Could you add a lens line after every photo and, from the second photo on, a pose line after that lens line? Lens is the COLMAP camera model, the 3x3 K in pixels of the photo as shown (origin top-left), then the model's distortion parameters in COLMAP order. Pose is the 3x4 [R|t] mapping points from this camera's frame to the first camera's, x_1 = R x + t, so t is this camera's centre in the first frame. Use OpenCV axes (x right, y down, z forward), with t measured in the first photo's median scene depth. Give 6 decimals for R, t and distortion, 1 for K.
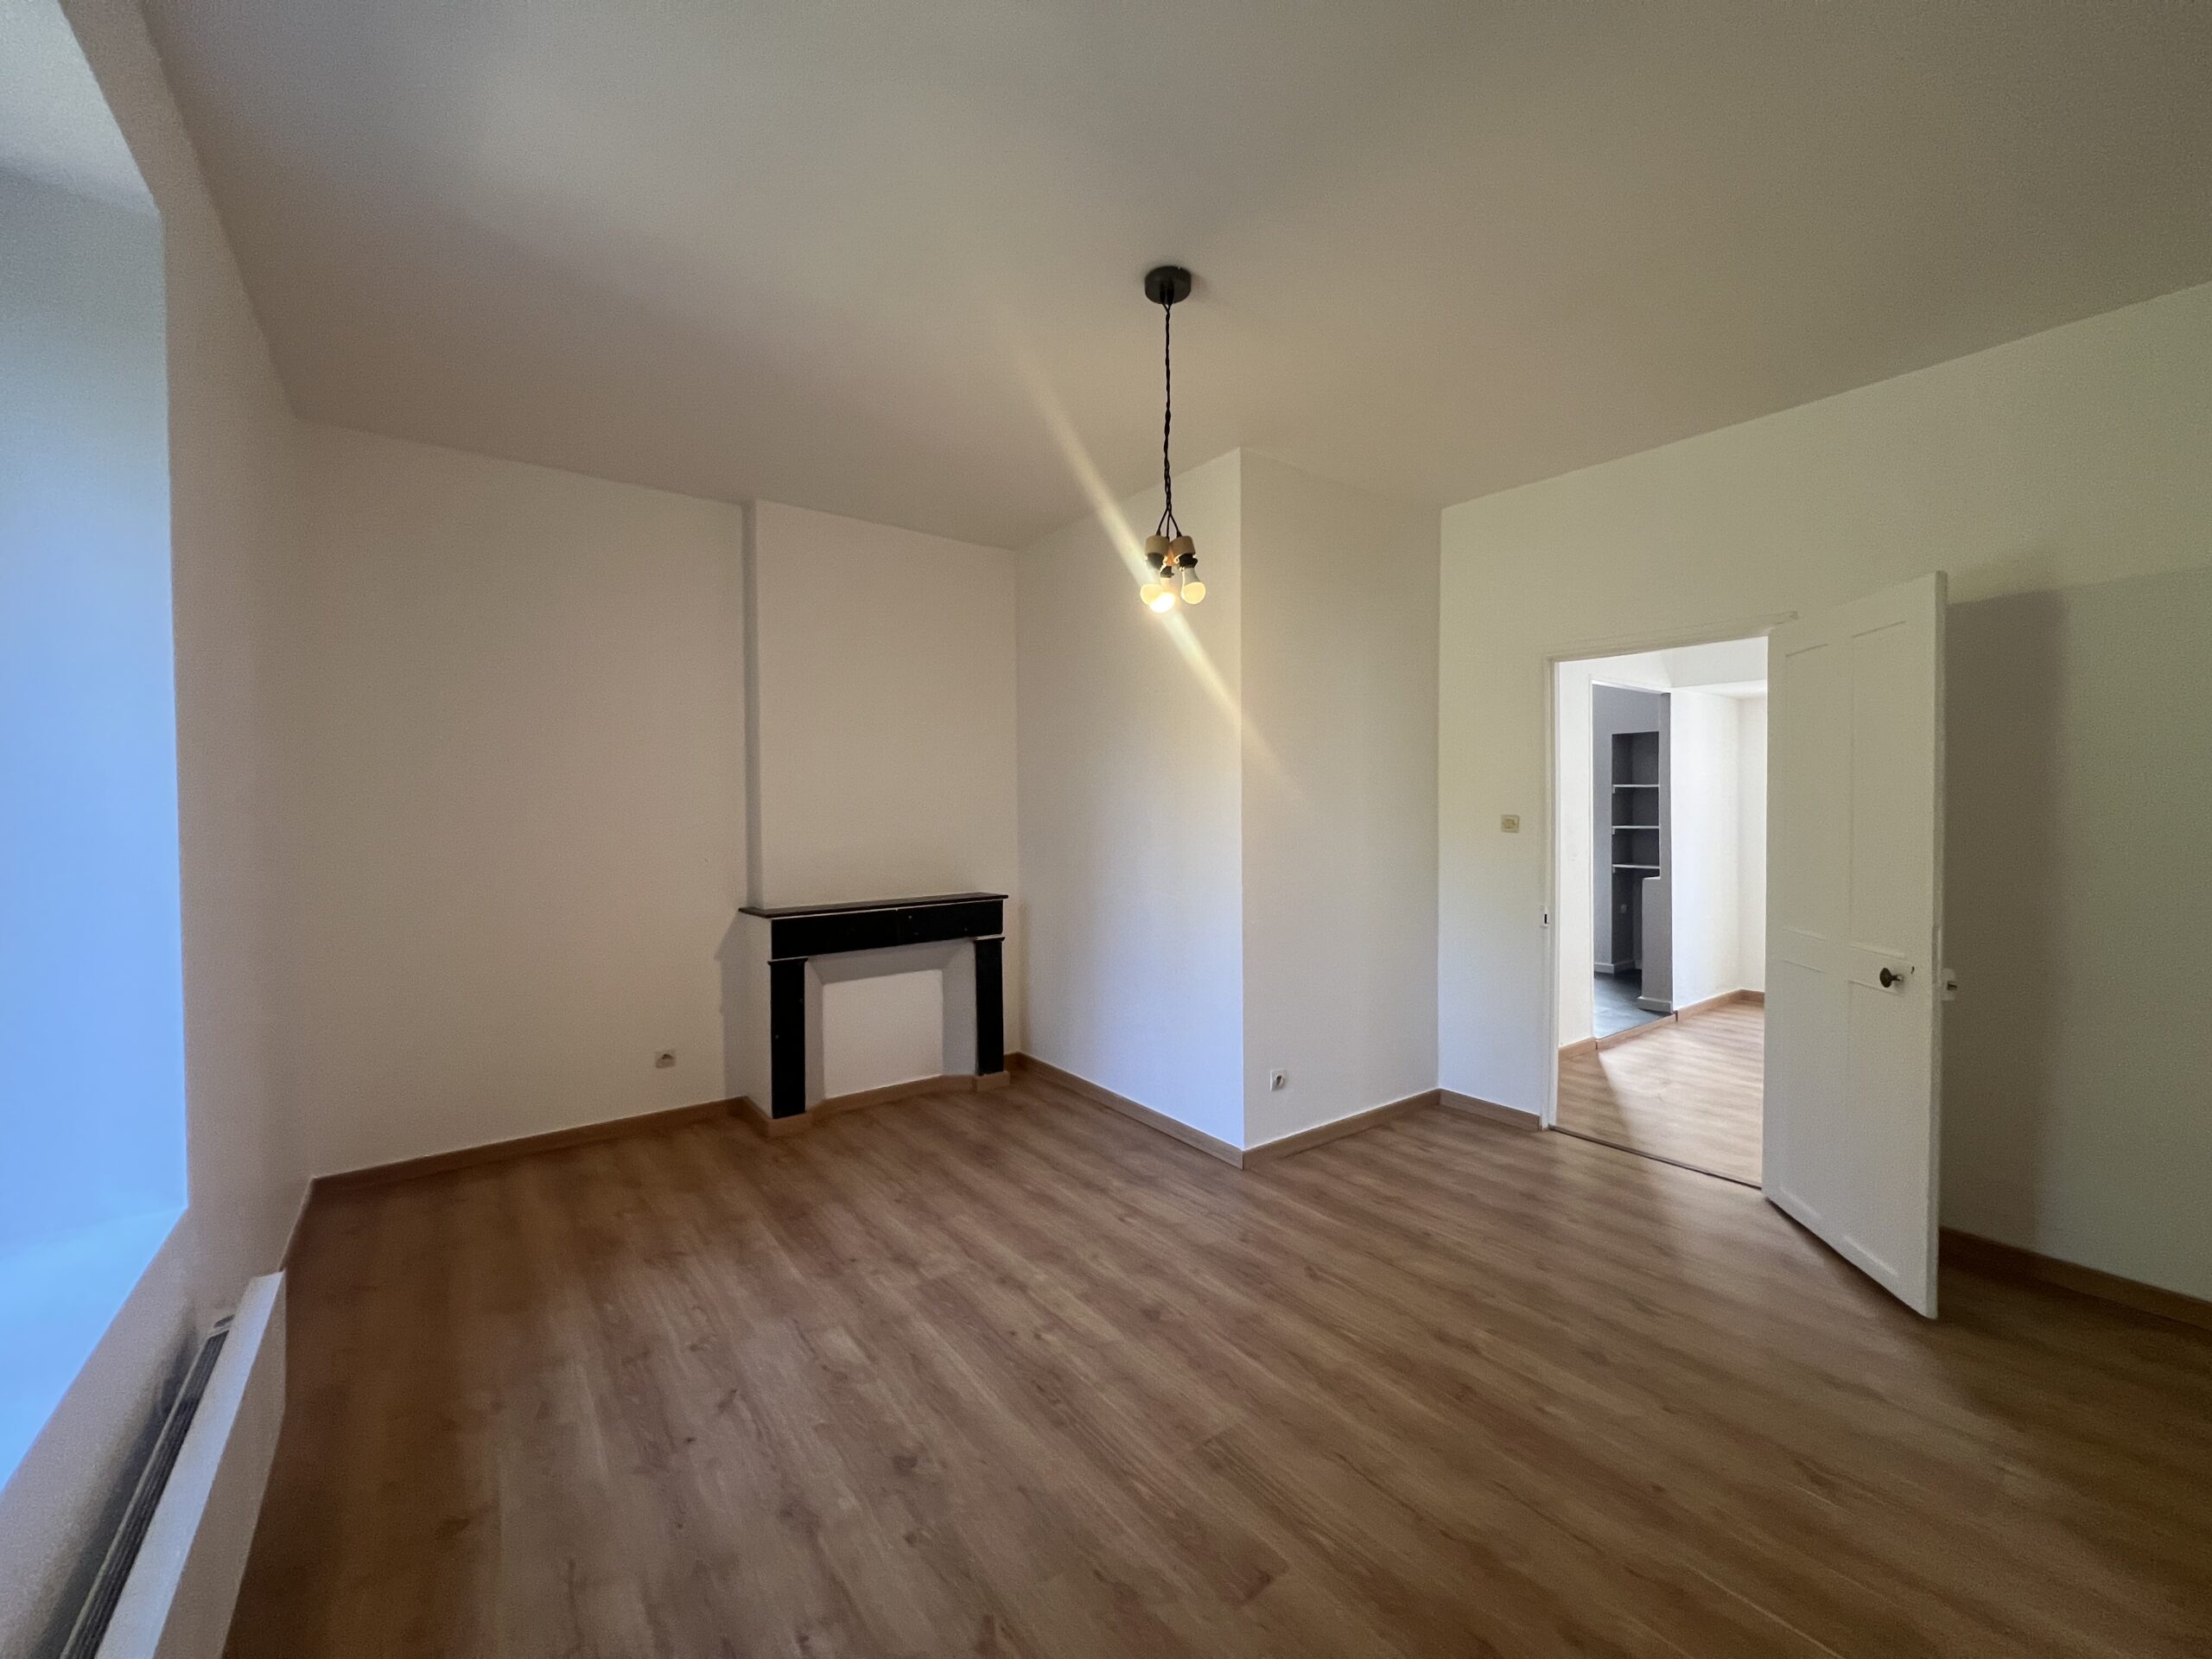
lens RADIAL K [[889.2, 0, 1098.2], [0, 889.2, 816.7], [0, 0, 1]] dist [-0.000583, -0.000443]
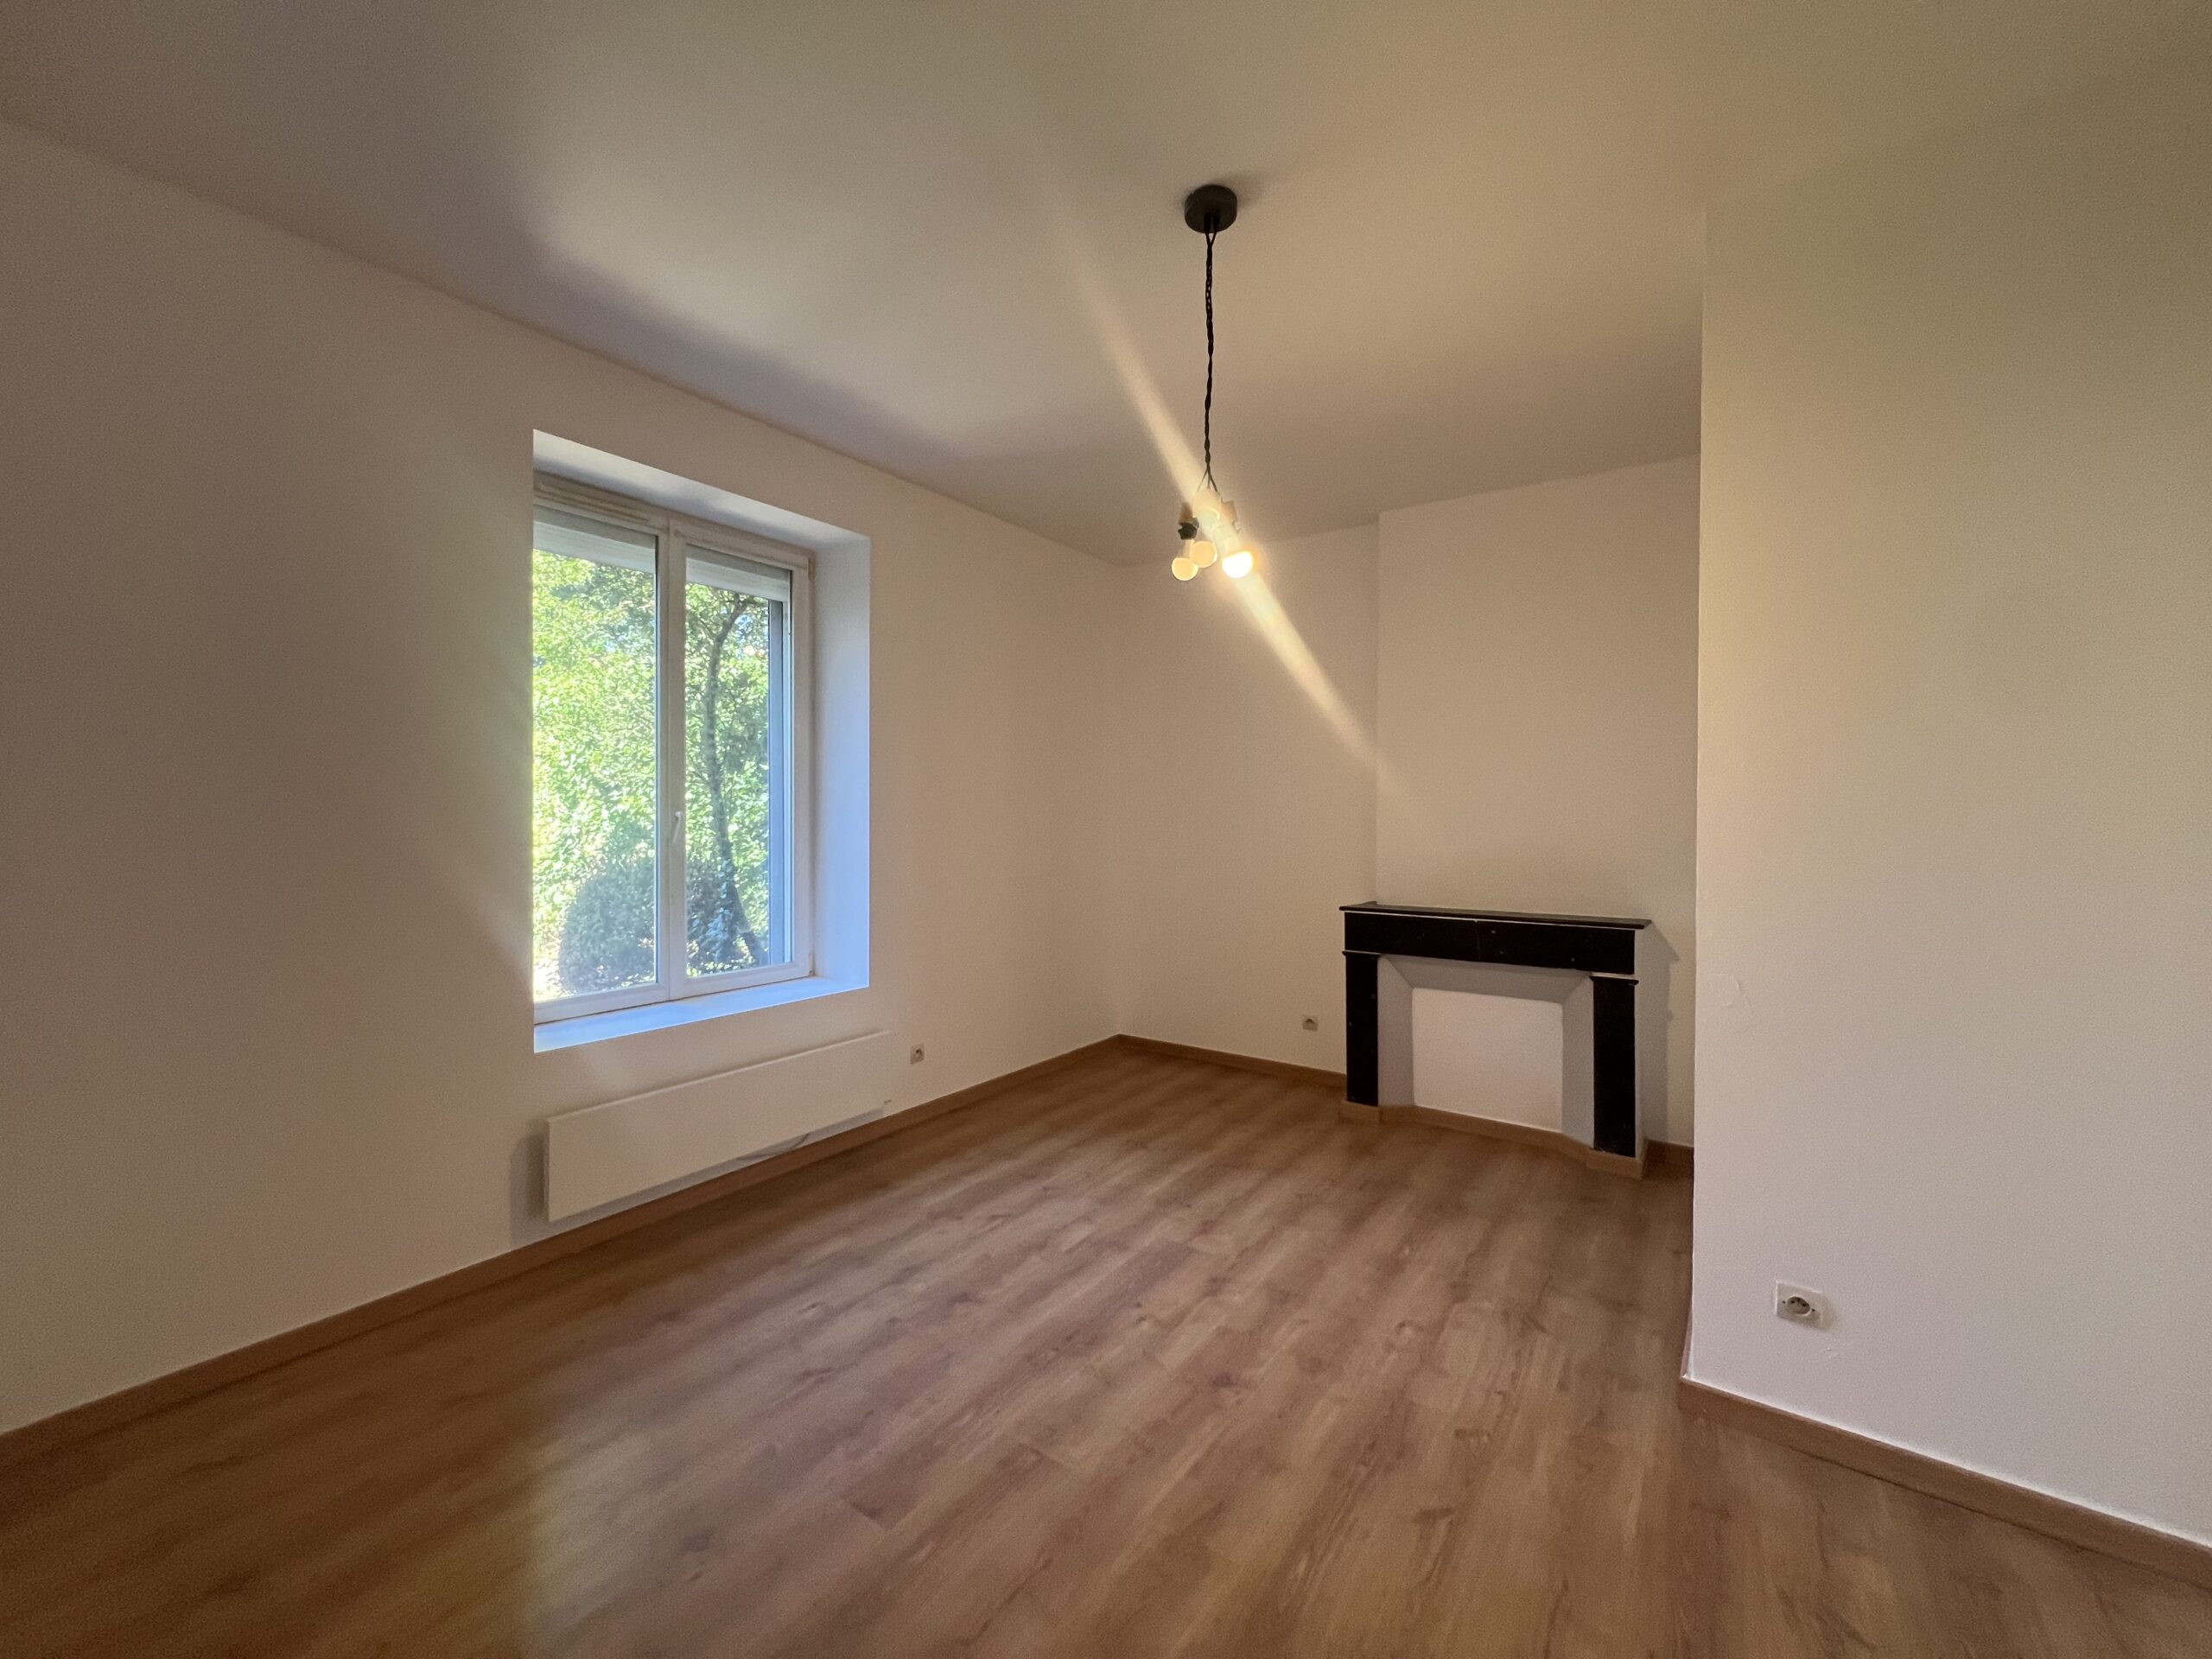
lens RADIAL K [[889.2, 0, 1101.5], [0, 889.2, 817.4], [0, 0, 1]] dist [-0.000583, -0.000443]
pose [[0.300147, 0.009786, -0.953843, 0.726465], [-0.013902, 0.999886, 0.005884, -0.000128], [0.953792, 0.011494, 0.300249, 0.521376]]
